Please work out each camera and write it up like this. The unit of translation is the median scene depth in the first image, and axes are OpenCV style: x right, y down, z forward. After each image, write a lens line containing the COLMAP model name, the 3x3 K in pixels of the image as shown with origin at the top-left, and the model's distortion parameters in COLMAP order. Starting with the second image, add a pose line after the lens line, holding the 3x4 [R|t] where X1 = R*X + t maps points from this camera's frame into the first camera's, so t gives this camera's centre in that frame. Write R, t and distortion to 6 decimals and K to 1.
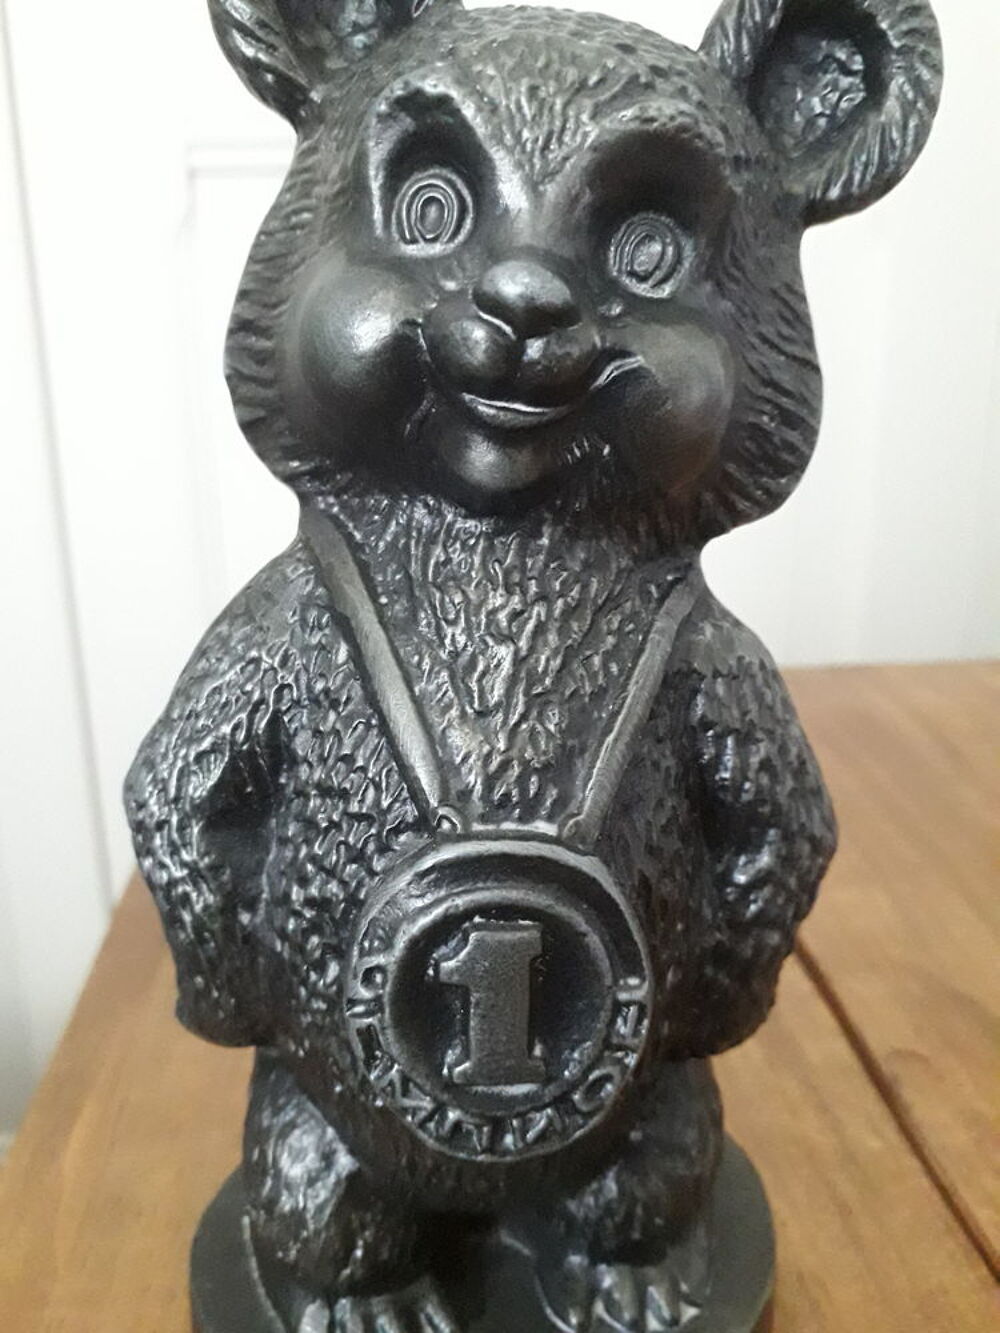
lens RADIAL K [[1044.3, 0, 500.0], [0, 1044.3, 666.5], [0, 0, 1]] dist [-0.055533, 0.041234]
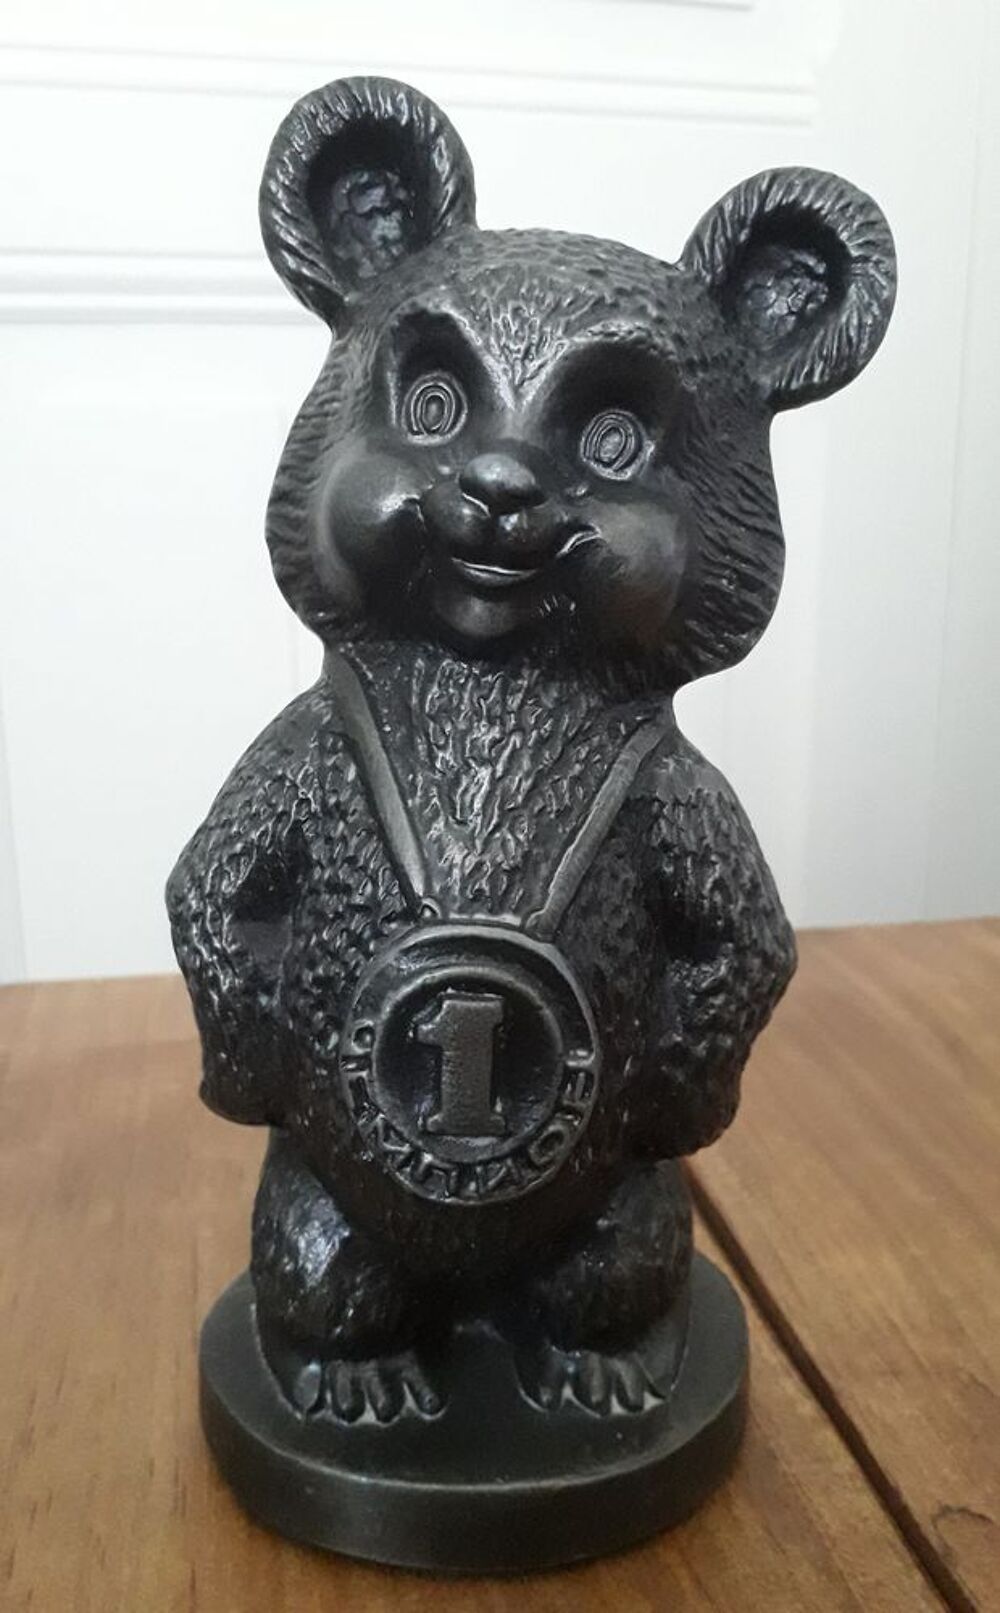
lens RADIAL K [[1164.1, 0, 489.5], [0, 1164.1, 815.6], [0, 0, 1]] dist [0.000703, -0.002898]
pose [[0.996623, 0.031420, -0.075860, 0.107390], [-0.033933, 0.998910, -0.032062, 0.073985], [0.074770, 0.034528, 0.996603, -0.312520]]
